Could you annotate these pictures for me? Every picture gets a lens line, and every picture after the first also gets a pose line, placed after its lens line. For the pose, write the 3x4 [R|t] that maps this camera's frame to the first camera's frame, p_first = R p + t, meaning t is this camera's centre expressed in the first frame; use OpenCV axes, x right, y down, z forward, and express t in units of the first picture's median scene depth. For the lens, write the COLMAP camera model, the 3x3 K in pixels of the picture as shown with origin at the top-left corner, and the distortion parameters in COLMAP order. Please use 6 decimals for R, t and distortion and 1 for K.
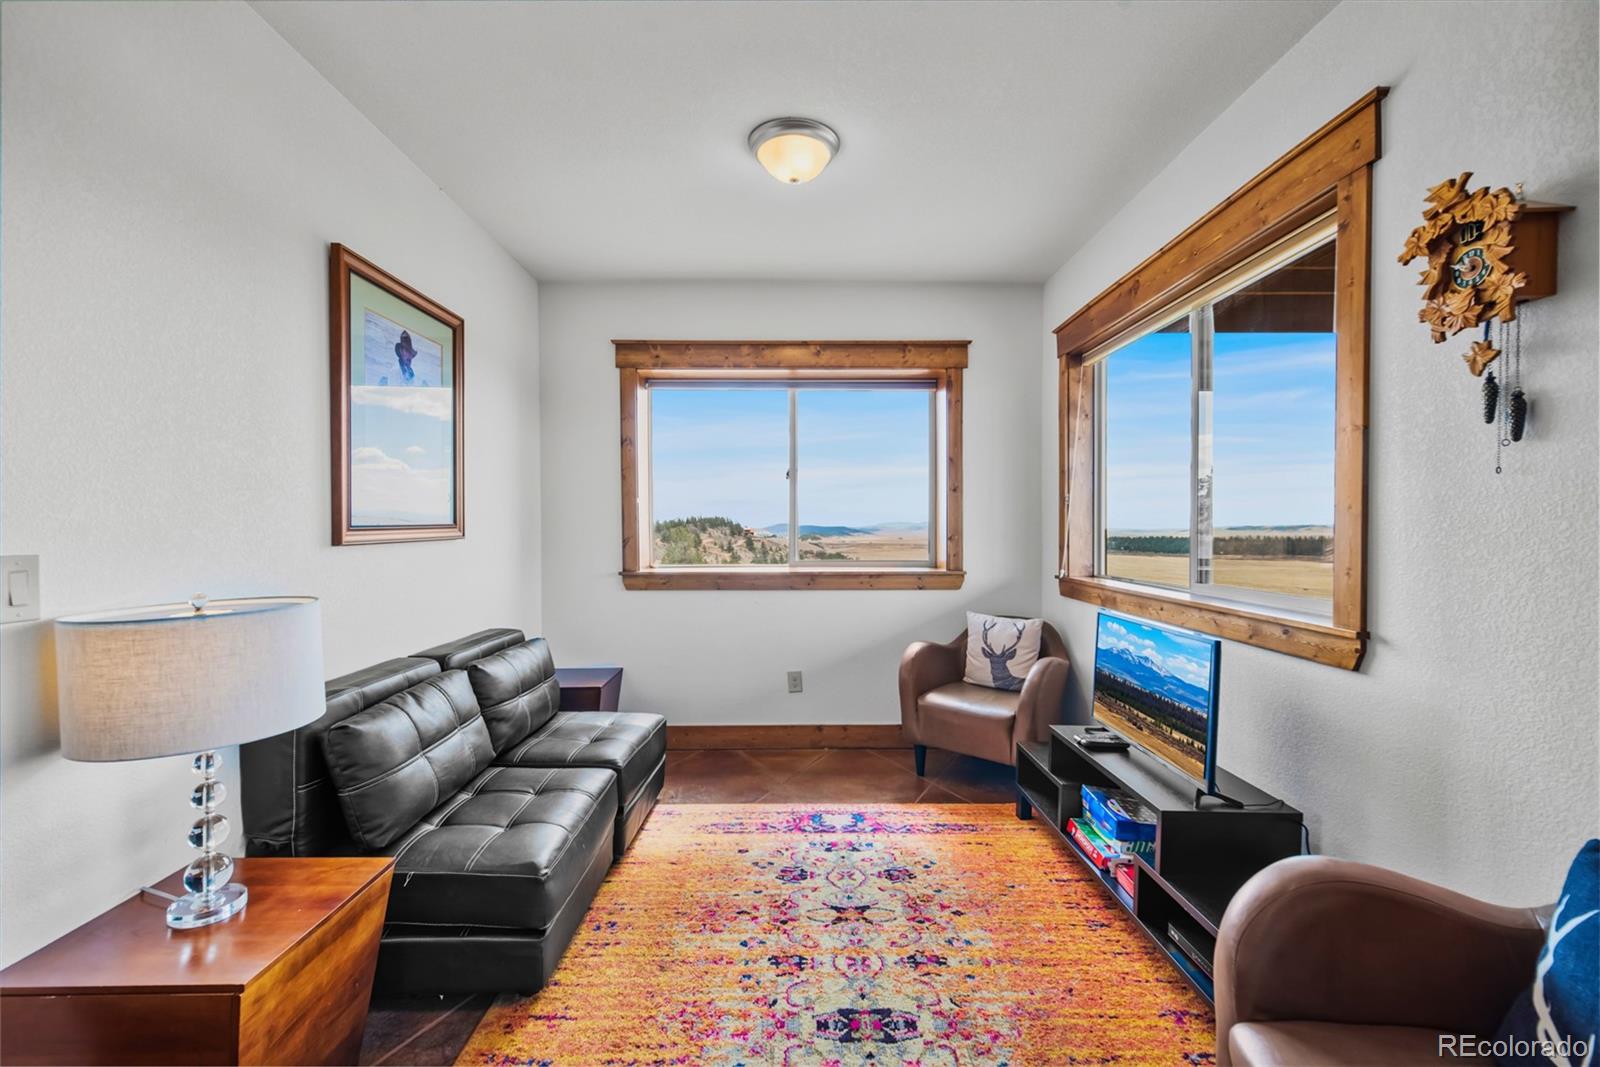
lens RADIAL K [[690.5, 0, 802.1], [0, 690.5, 537.7], [0, 0, 1]] dist [0.007178, 0.000162]
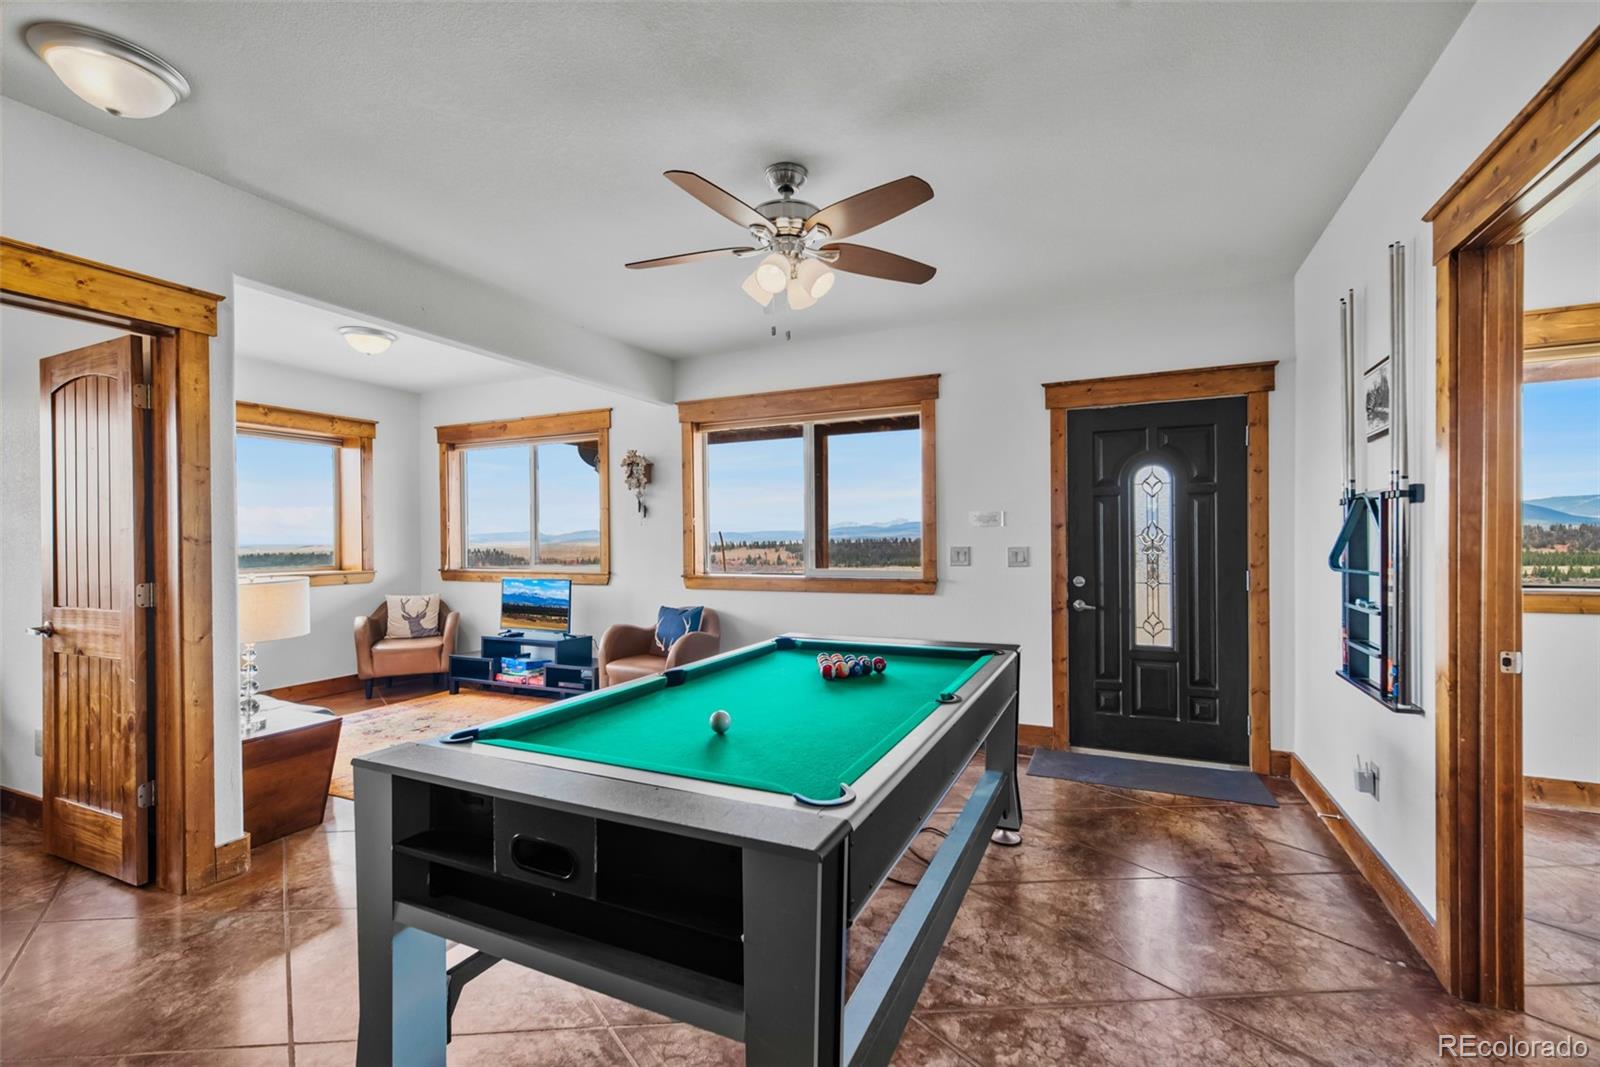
lens RADIAL K [[690.5, 0, 802.1], [0, 690.5, 537.7], [0, 0, 1]] dist [0.007178, 0.000162]
pose [[0.432265, -0.002746, 0.901743, -1.032449], [0.023280, 0.999696, -0.008116, 0.014407], [-0.901446, 0.024501, 0.432197, -0.728866]]
